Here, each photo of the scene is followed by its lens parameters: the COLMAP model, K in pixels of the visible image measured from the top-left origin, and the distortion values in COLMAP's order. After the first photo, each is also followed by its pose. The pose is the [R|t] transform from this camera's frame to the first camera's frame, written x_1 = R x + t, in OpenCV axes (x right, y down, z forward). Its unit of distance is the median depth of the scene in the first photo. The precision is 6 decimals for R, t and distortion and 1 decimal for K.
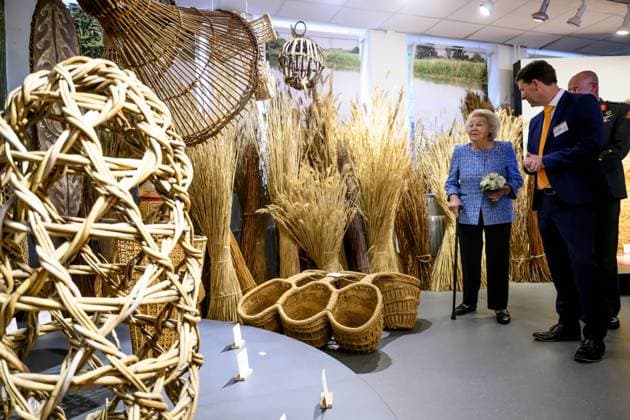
lens RADIAL K [[394.5, 0, 315.0], [0, 394.5, 210.0], [0, 0, 1]] dist [0.000836, -0.000822]
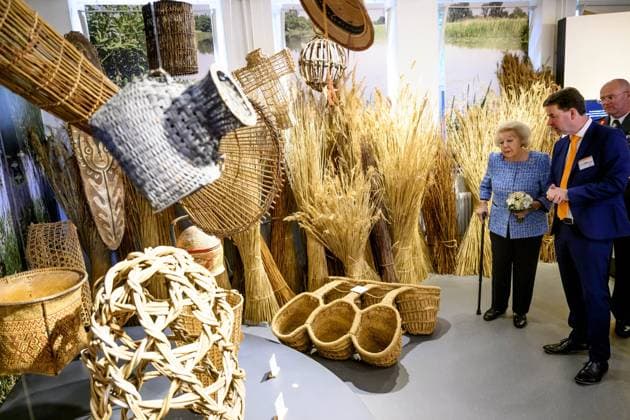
lens RADIAL K [[412.9, 0, 315.0], [0, 412.9, 210.0], [0, 0, 1]] dist [-0.000031, 0.000596]
pose [[0.996955, -0.021510, -0.074956, 0.016774], [0.034443, 0.983826, 0.175783, -0.210919], [0.069963, -0.177829, 0.981571, -0.066745]]
